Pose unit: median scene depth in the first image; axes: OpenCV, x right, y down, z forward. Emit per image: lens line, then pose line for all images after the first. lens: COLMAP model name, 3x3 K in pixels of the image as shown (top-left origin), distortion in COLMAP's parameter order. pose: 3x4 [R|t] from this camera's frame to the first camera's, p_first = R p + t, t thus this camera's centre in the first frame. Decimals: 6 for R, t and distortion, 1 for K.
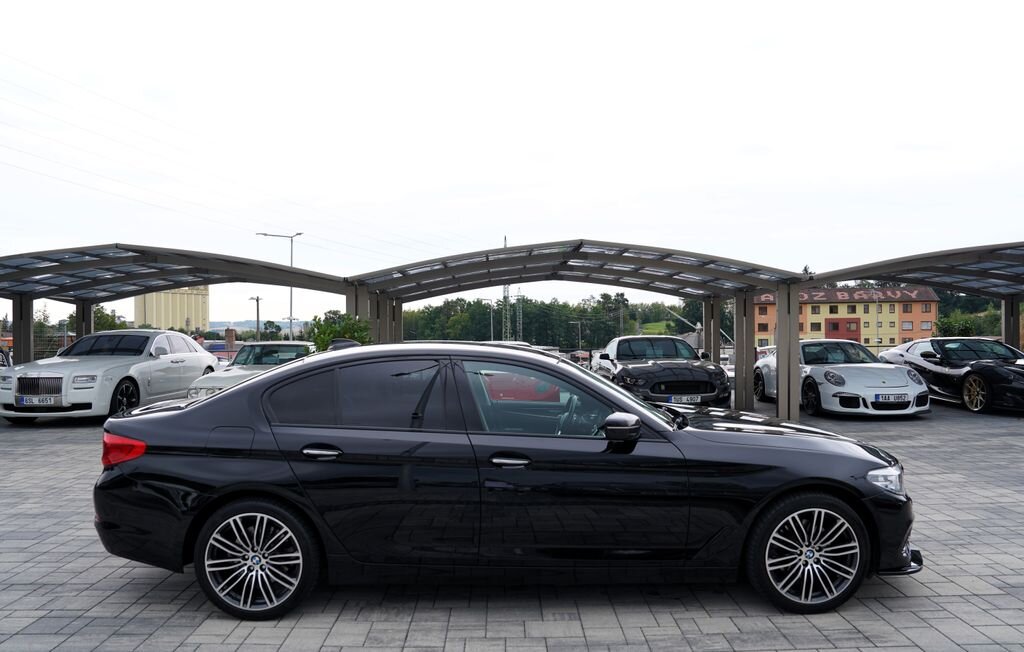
lens RADIAL K [[722.7, 0, 512.0], [0, 722.7, 326.0], [0, 0, 1]] dist [-0.123351, 0.086294]
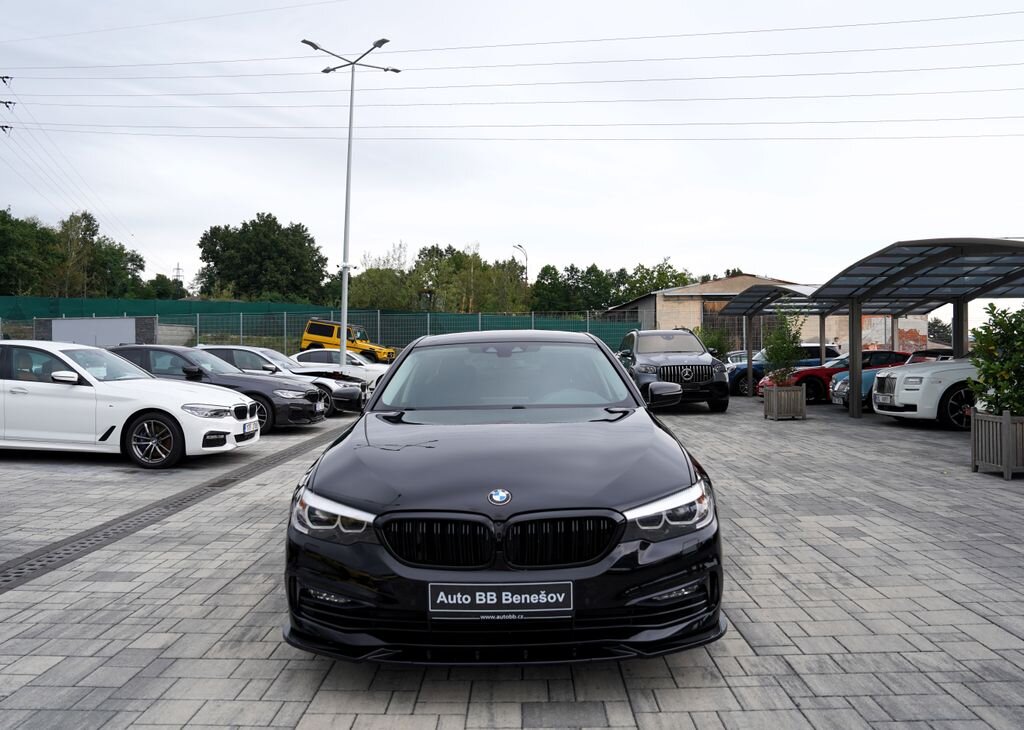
lens RADIAL K [[757.0, 0, 499.4], [0, 757.0, 352.2], [0, 0, 1]] dist [-0.106202, 0.074666]
pose [[-0.034789, 0.004374, -0.999385, 1.091995], [0.018521, 0.999822, 0.003731, 0.045556], [0.999223, -0.018380, -0.034863, 1.020058]]
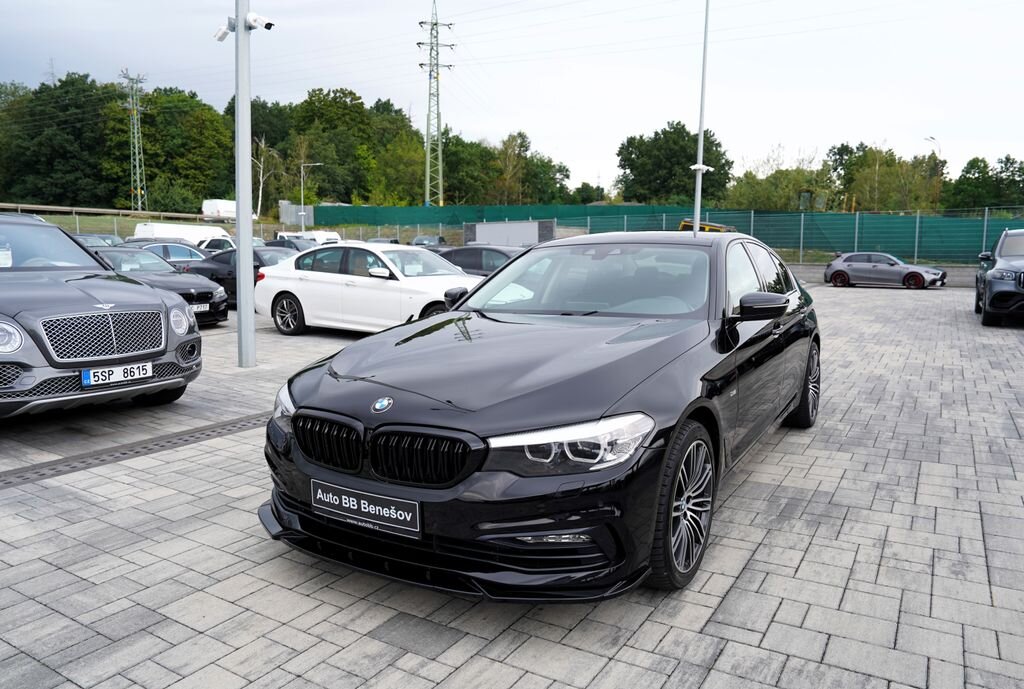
lens RADIAL K [[710.3, 0, 525.8], [0, 710.3, 325.5], [0, 0, 1]] dist [-0.114576, 0.084774]
pose [[-0.523515, 0.092719, -0.846956, 0.895047], [0.016894, 0.994995, 0.098483, 0.048937], [0.851849, 0.037249, -0.522462, 1.377314]]
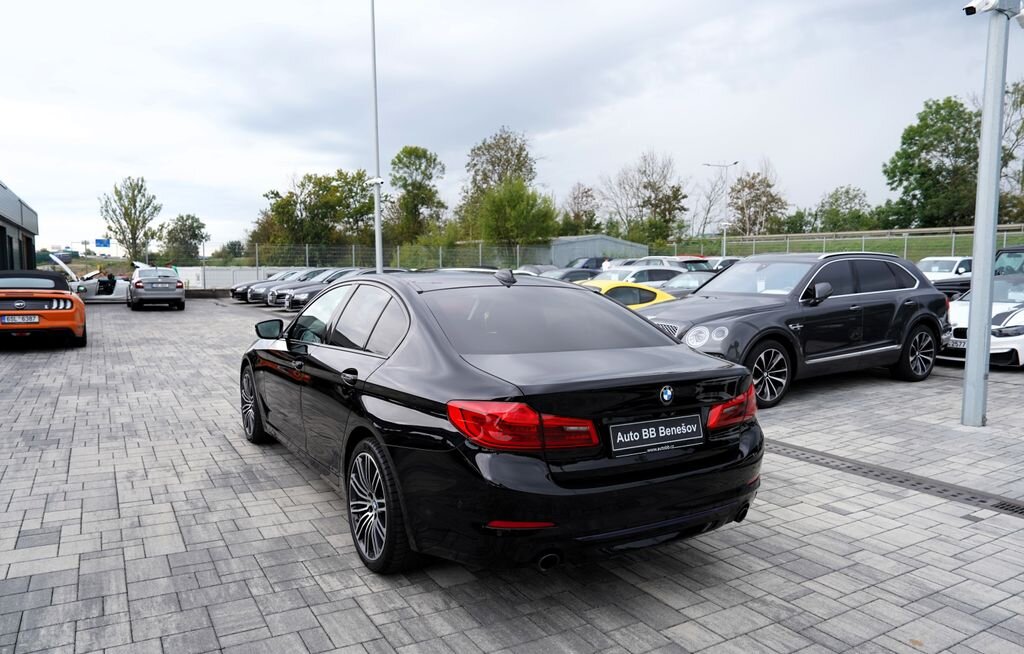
lens RADIAL K [[722.7, 0, 512.0], [0, 722.7, 327.0], [0, 0, 1]] dist [-0.123351, 0.086294]
pose [[-0.507784, -0.070251, 0.858615, -0.996368], [-0.017459, 0.997304, 0.071274, 0.020430], [-0.861307, 0.021201, -0.507642, 1.432568]]
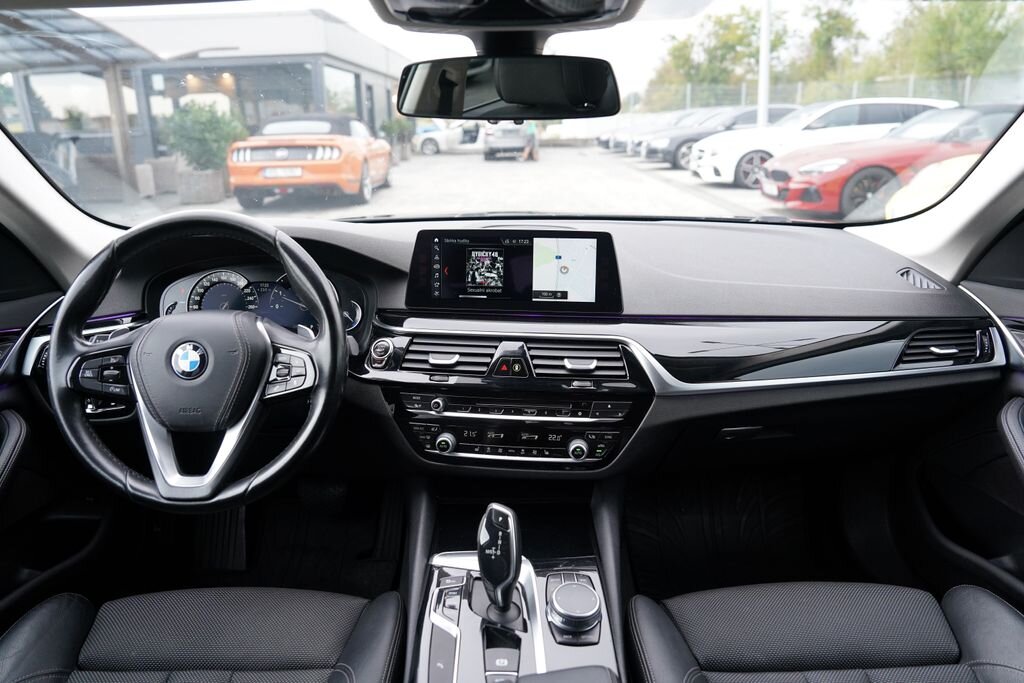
lens RADIAL K [[703.4, 0, 515.6], [0, 703.4, 327.5], [0, 0, 1]] dist [-0.108812, 0.085321]
pose [[0.008118, -0.280433, 0.959839, -0.079666], [0.012596, 0.959823, 0.280322, 0.073302], [-0.999888, 0.009815, 0.011324, 0.989316]]
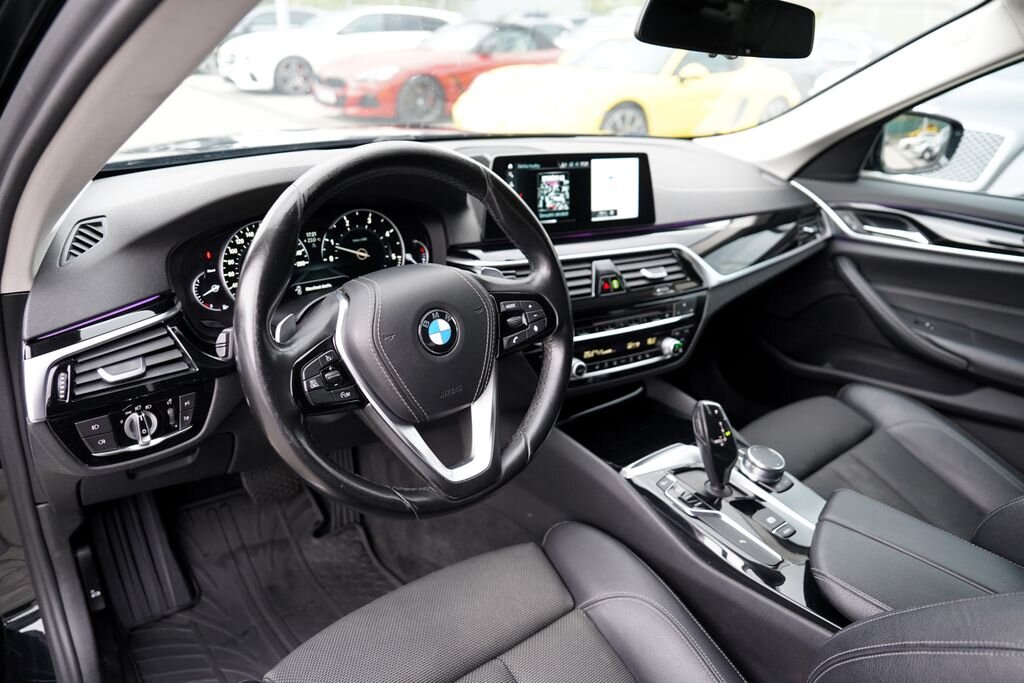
lens RADIAL K [[703.4, 0, 515.6], [0, 703.4, 327.5], [0, 0, 1]] dist [-0.108812, 0.085321]
pose [[-0.621329, -0.337165, 0.707298, -0.024499], [-0.061443, 0.920870, 0.384998, 0.072266], [-0.781137, 0.195752, -0.592880, 1.150905]]
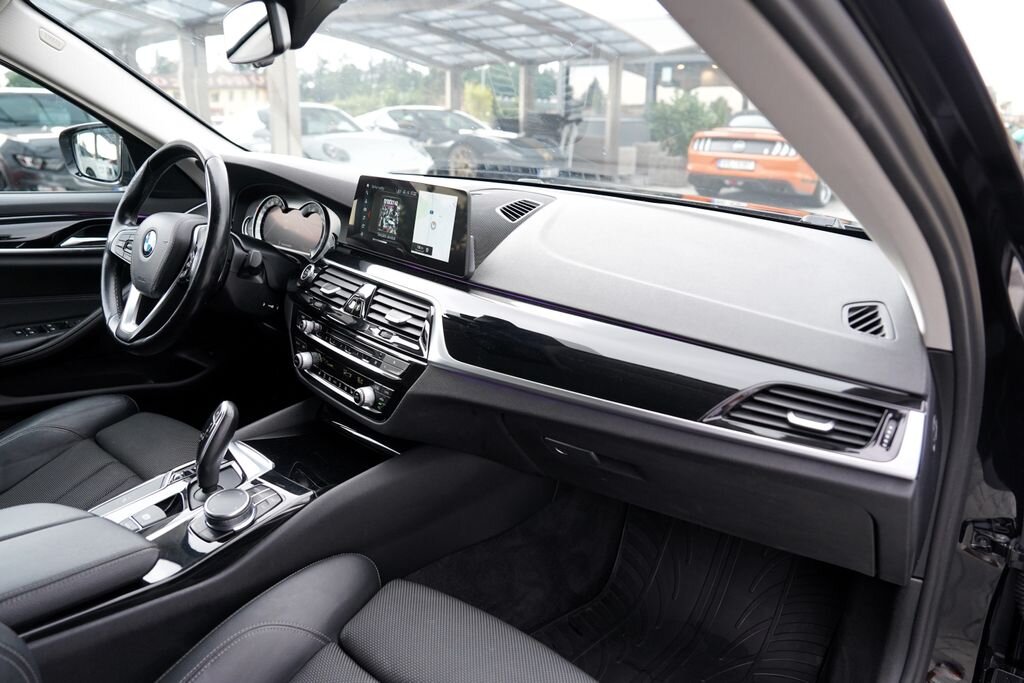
lens RADIAL K [[703.4, 0, 515.6], [0, 703.4, 327.5], [0, 0, 1]] dist [-0.108812, 0.085321]
pose [[0.655714, -0.203419, 0.727090, -0.010001], [-0.020694, 0.957817, 0.286632, 0.085642], [-0.754726, -0.202995, 0.623845, 0.816472]]
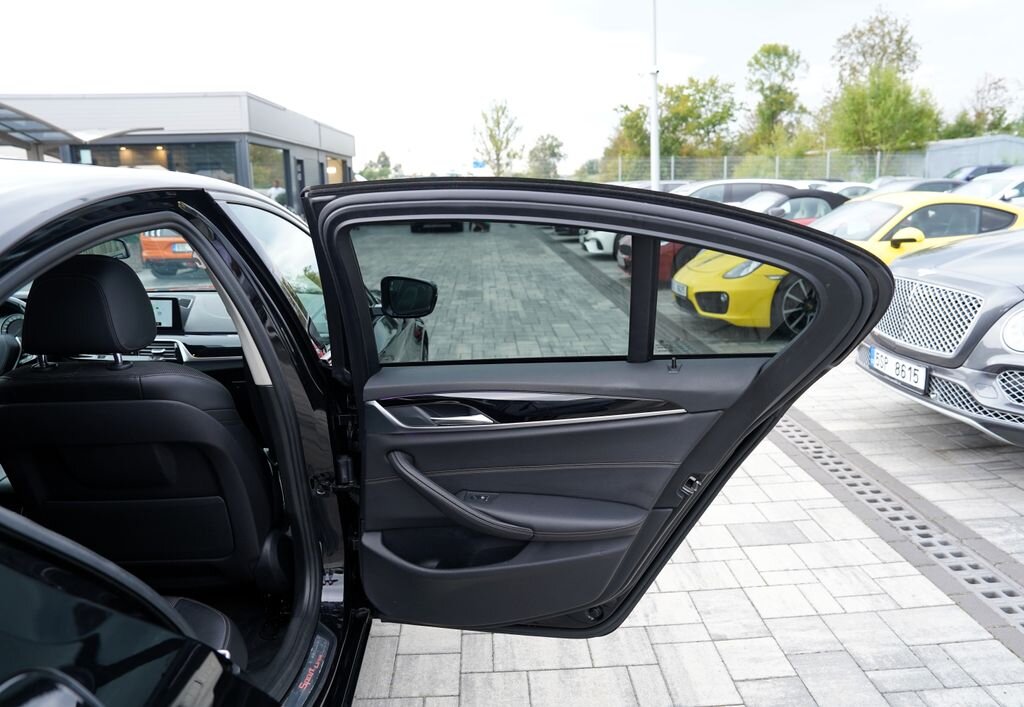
lens RADIAL K [[728.7, 0, 531.1], [0, 728.7, 350.2], [0, 0, 1]] dist [-0.105342, 0.078485]
pose [[-0.061602, -0.215386, 0.974584, -0.407186], [0.003540, 0.976385, 0.216008, 0.030484], [-0.998094, 0.016757, -0.059385, 0.730552]]
